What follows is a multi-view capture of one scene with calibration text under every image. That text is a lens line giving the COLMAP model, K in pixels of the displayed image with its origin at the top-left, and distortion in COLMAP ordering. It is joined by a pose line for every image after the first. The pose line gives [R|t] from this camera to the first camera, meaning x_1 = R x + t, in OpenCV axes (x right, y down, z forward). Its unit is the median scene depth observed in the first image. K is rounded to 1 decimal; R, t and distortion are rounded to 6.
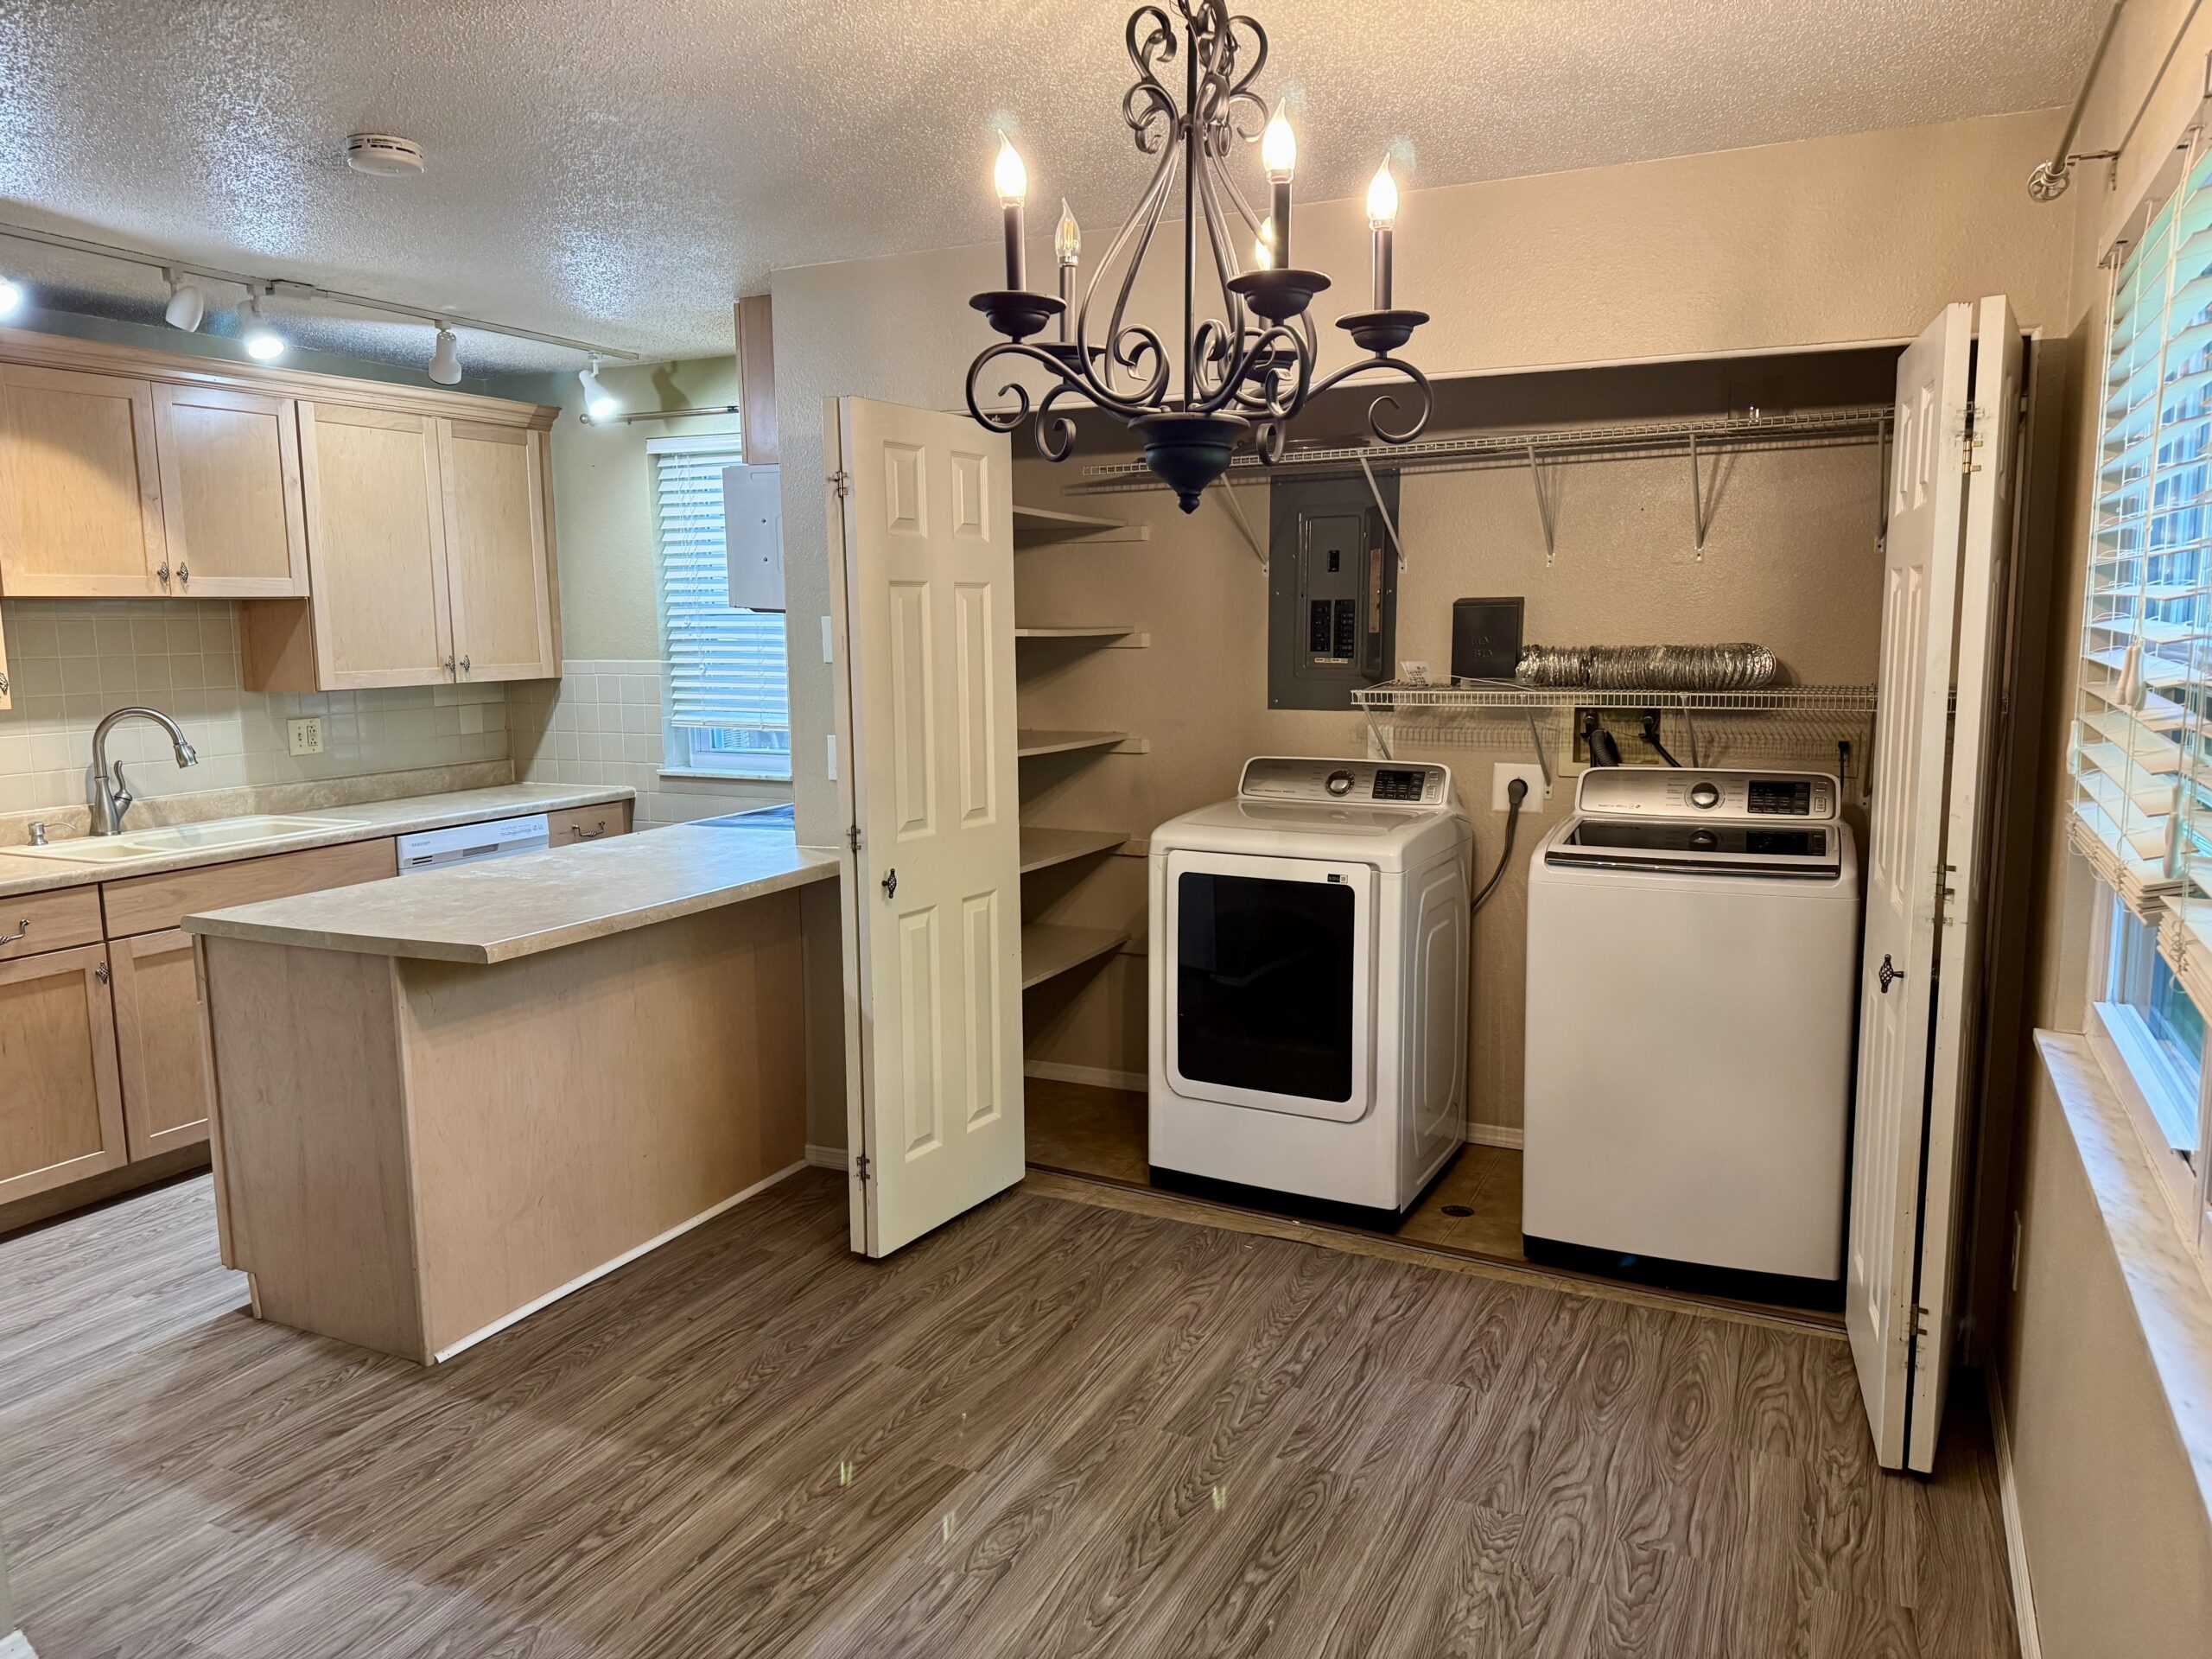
lens RADIAL K [[1549.4, 0, 1106.0], [0, 1549.4, 829.5], [0, 0, 1]] dist [0.062636, -0.077605]
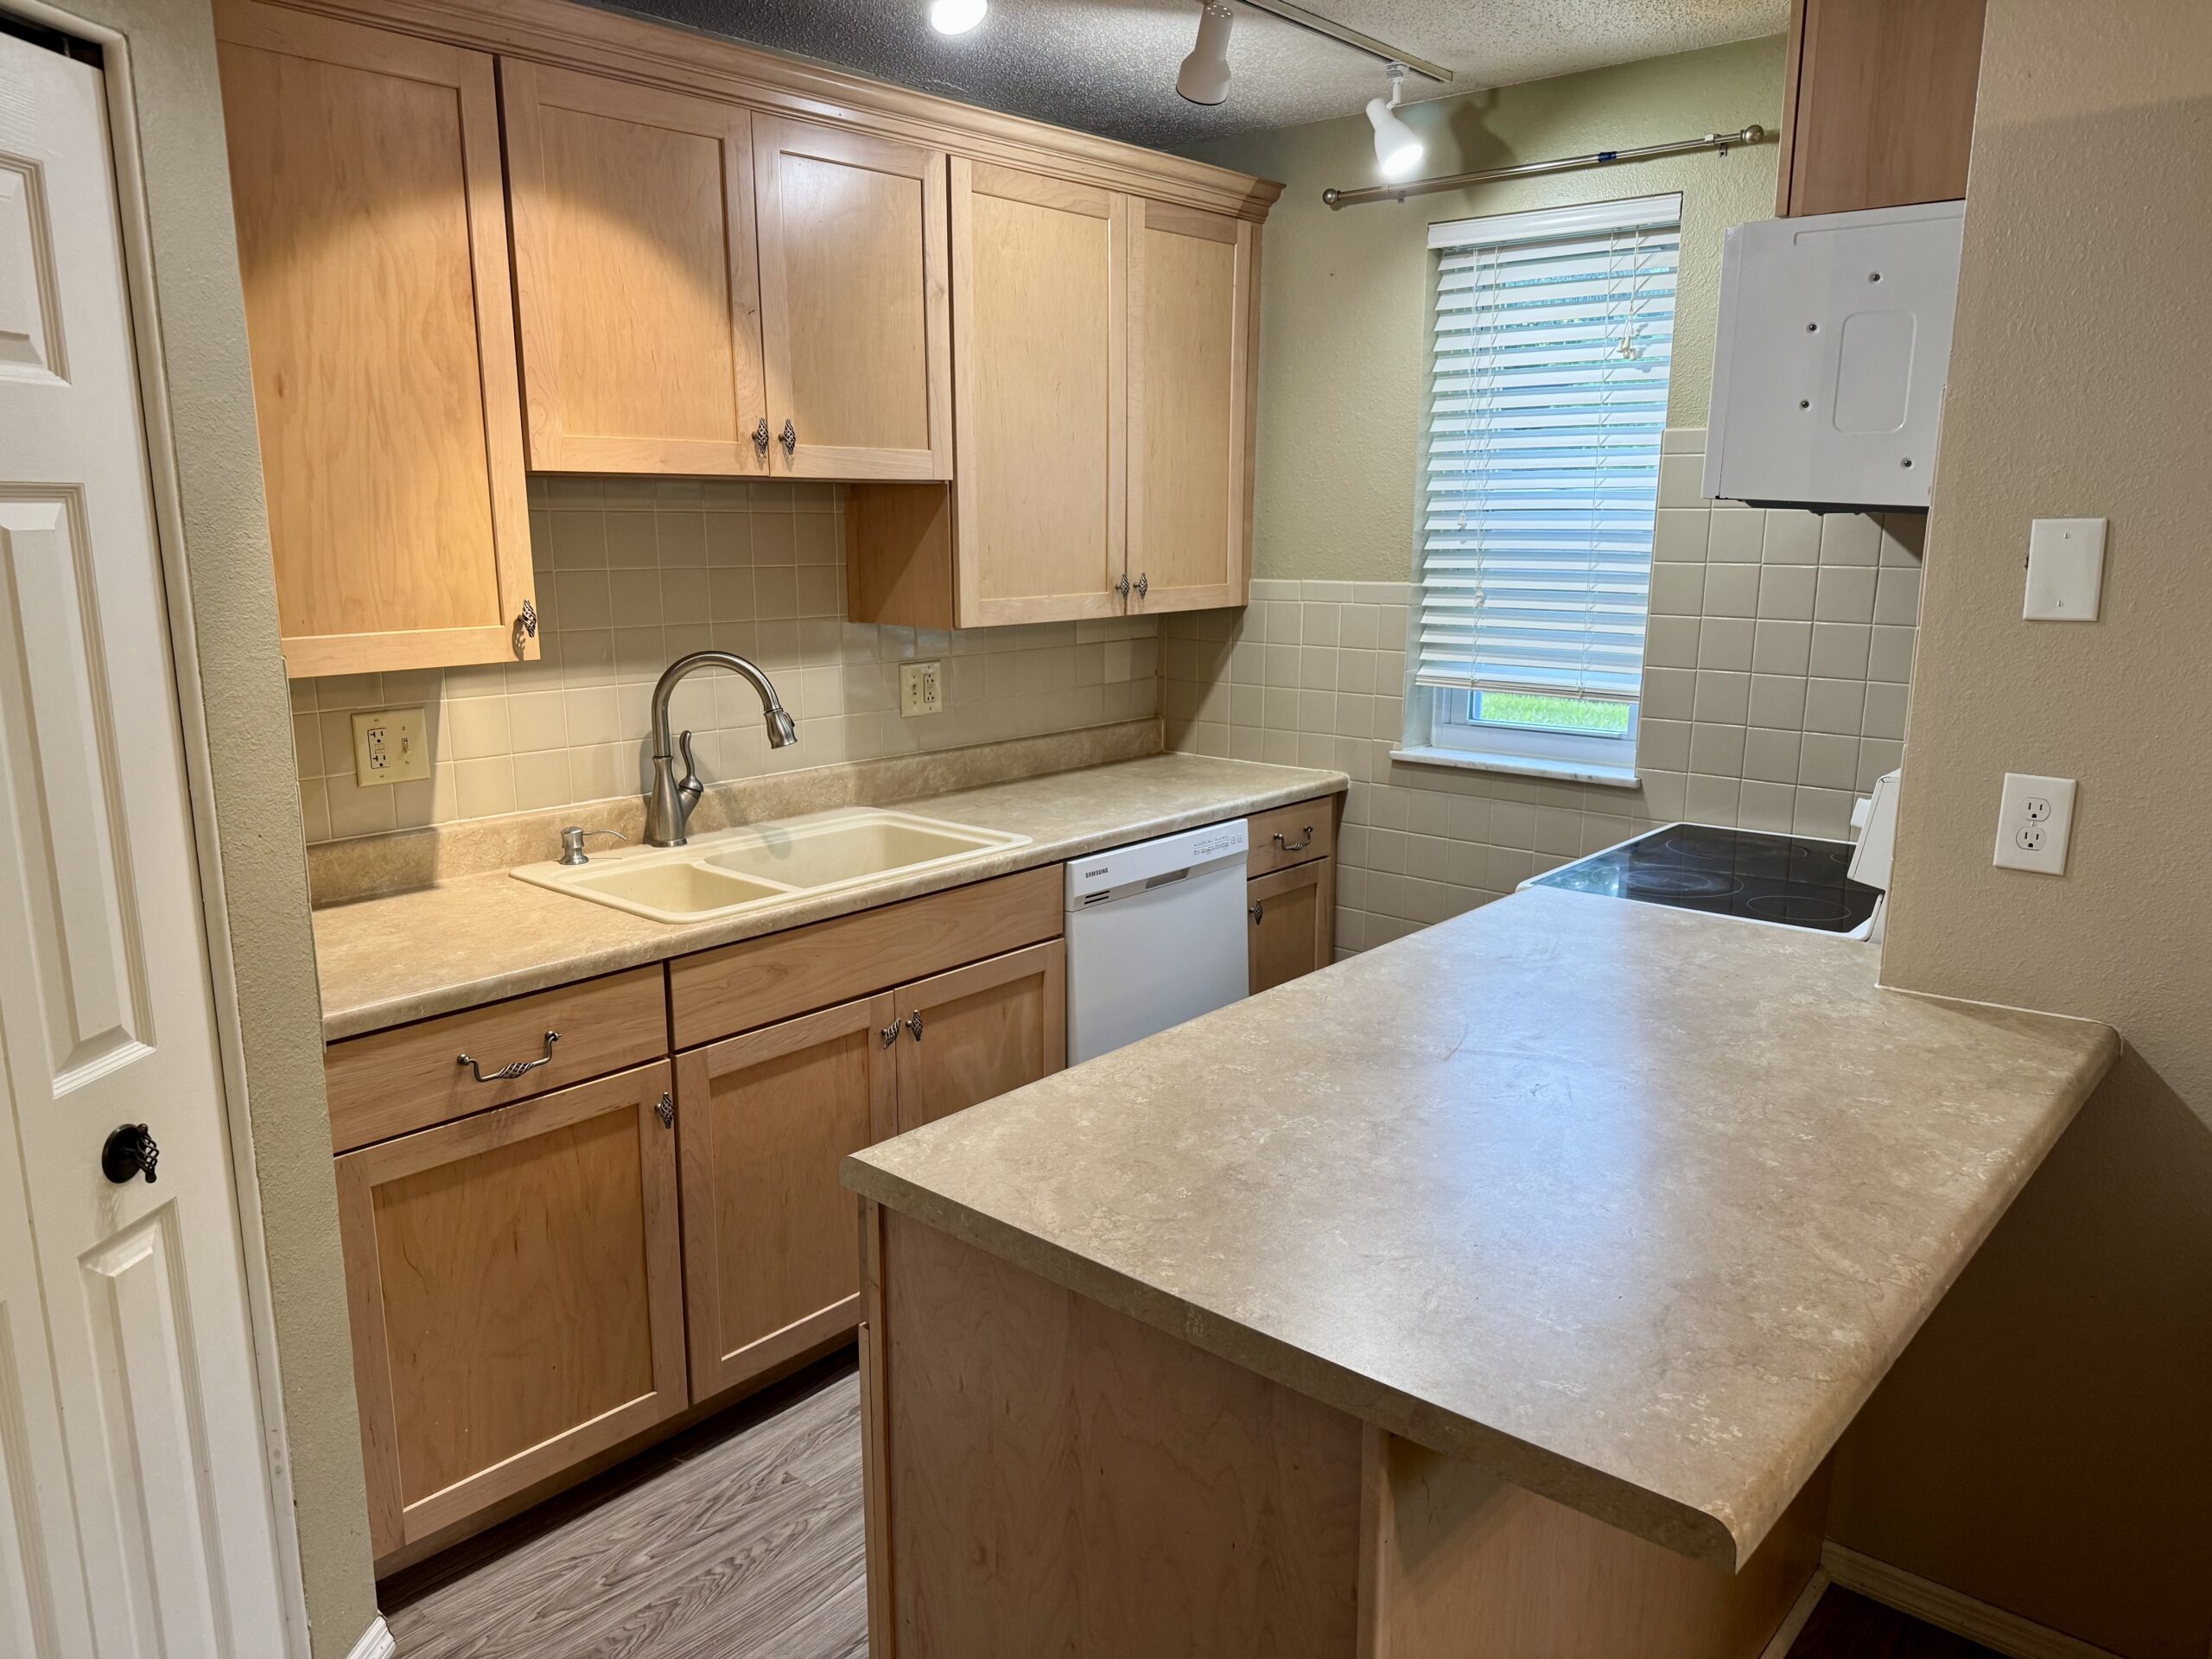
lens RADIAL K [[1527.9, 0, 1101.8], [0, 1527.9, 837.1], [0, 0, 1]] dist [0.141057, -0.260195]
pose [[0.963389, 0.066699, -0.259679, -0.338298], [-0.047404, 0.995677, 0.079878, -0.068892], [0.263884, -0.064644, 0.962386, 0.490410]]
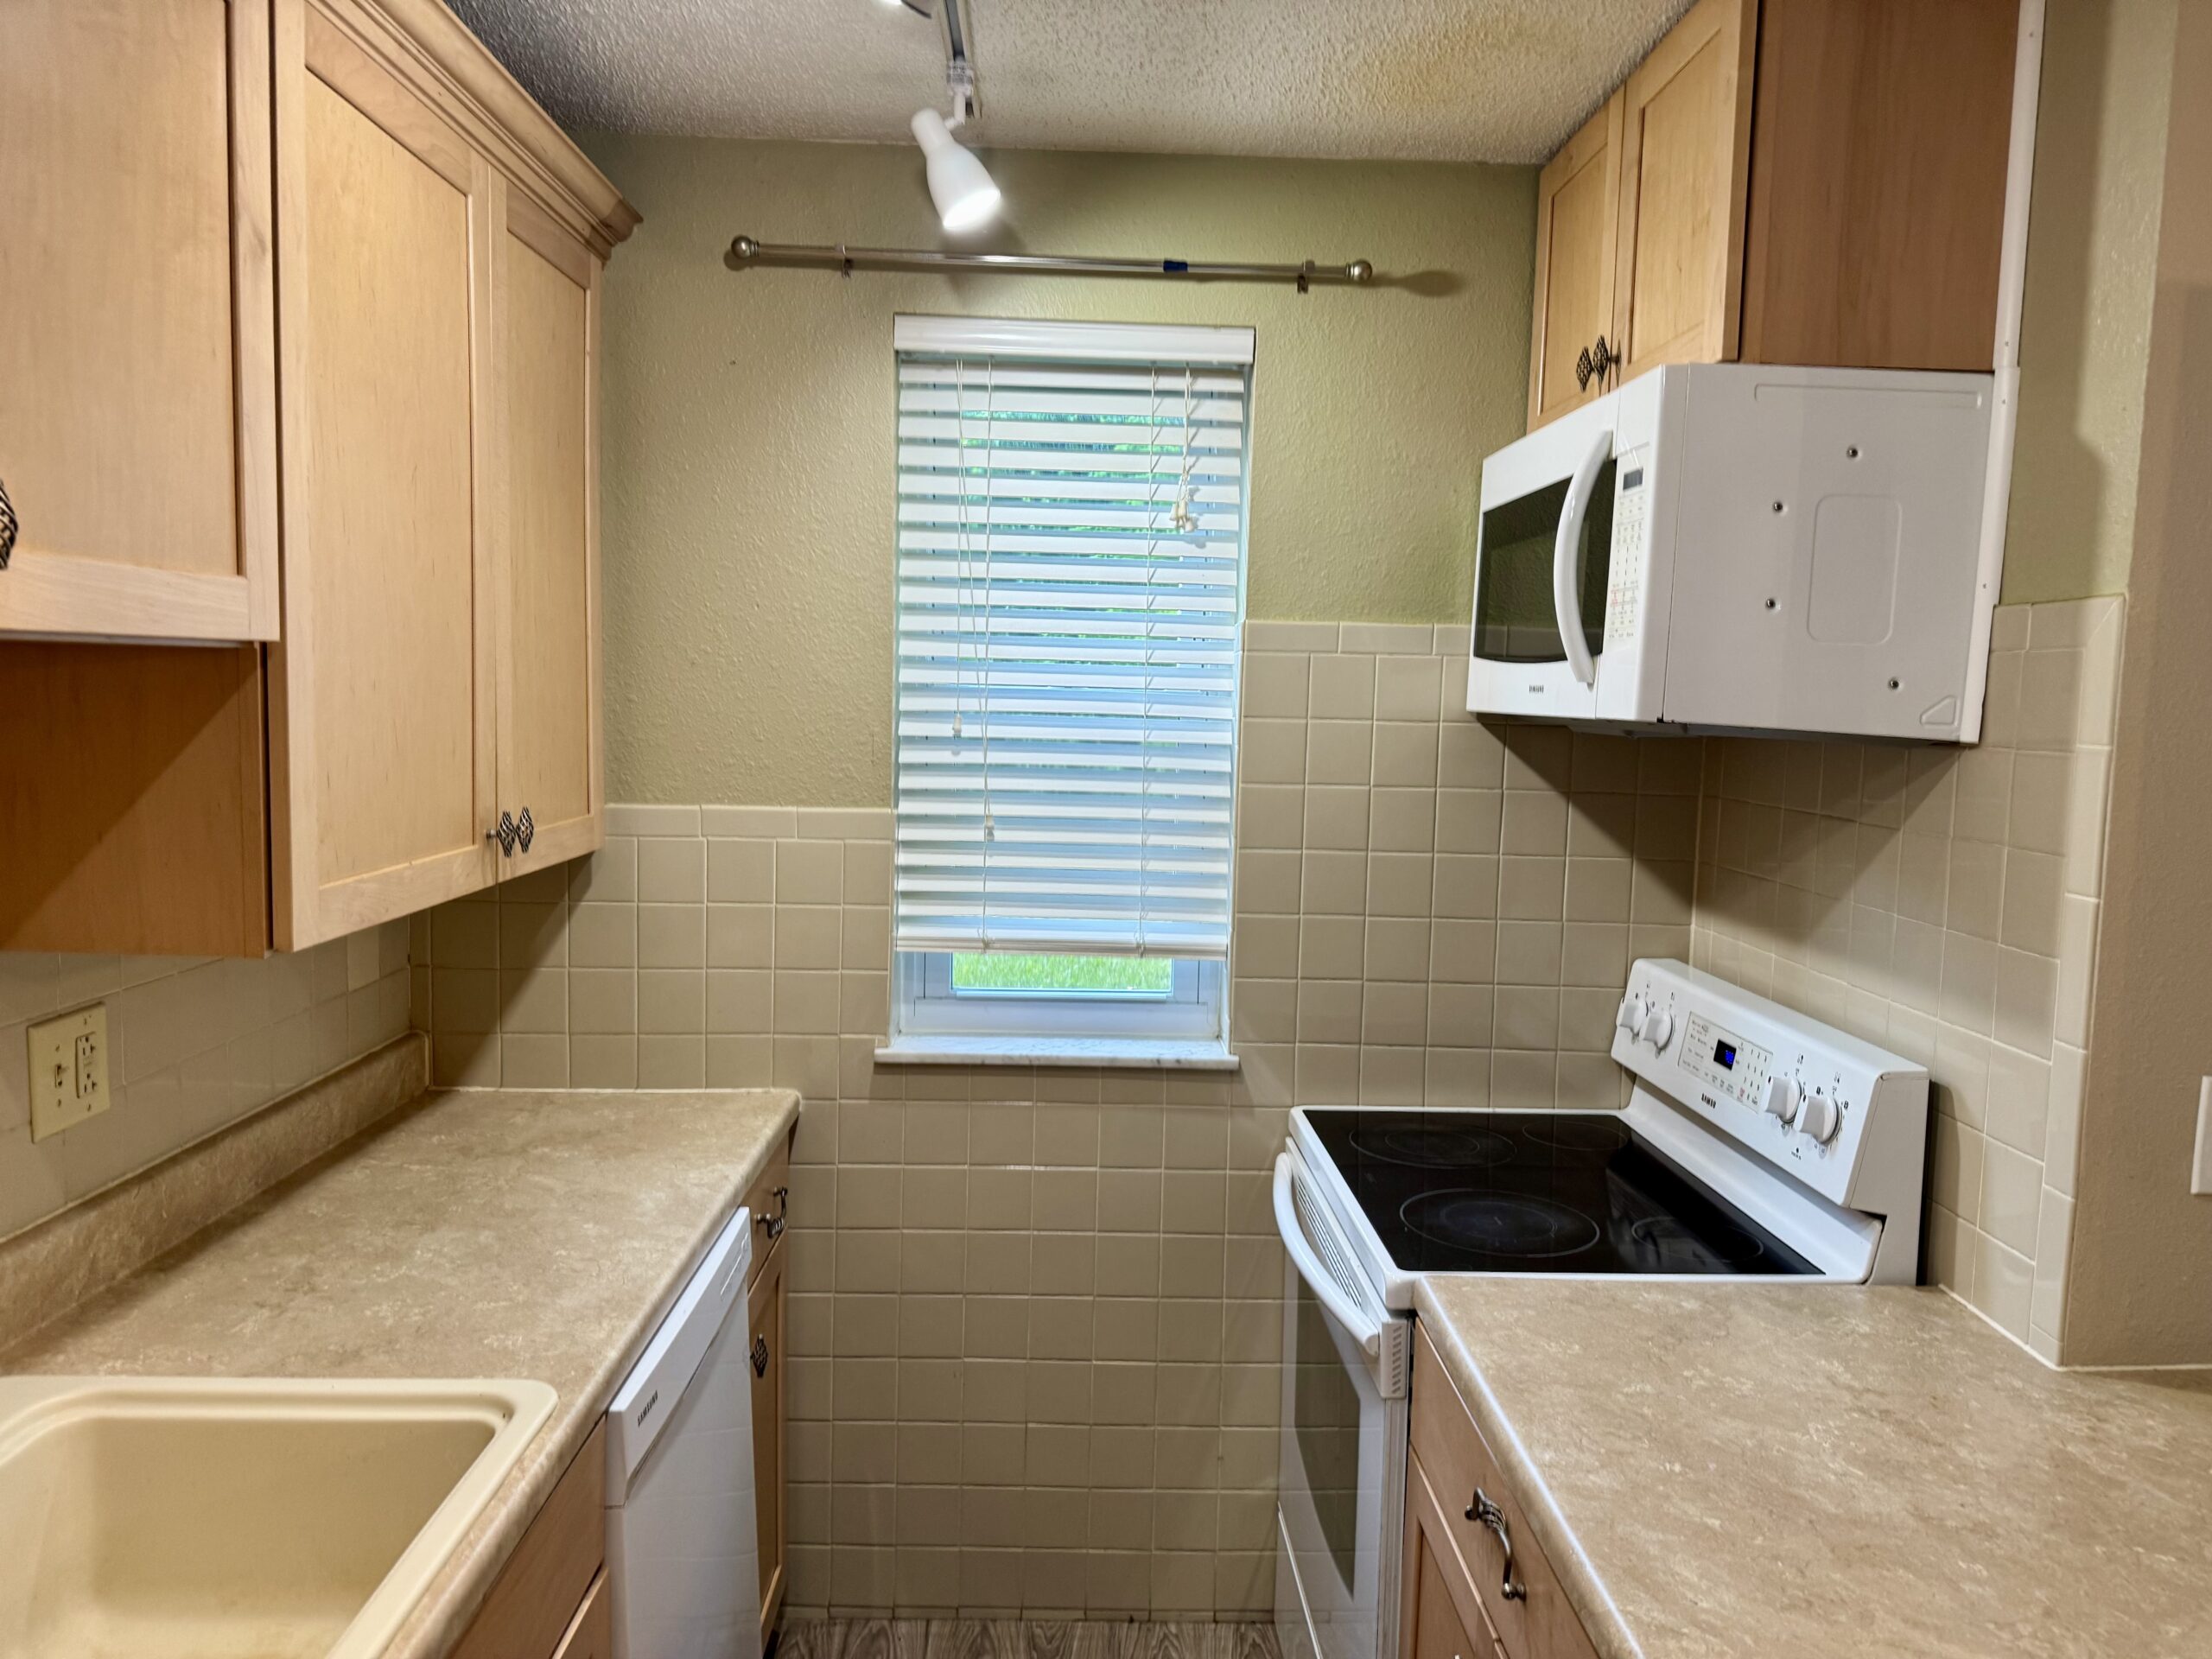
lens RADIAL K [[1574.7, 0, 1115.5], [0, 1574.7, 839.4], [0, 0, 1]] dist [0.146922, -0.125413]
pose [[0.889394, -0.010634, 0.457018, -0.624536], [0.029220, 0.999007, -0.033620, -0.117219], [-0.456207, 0.043255, 0.888822, 0.800454]]
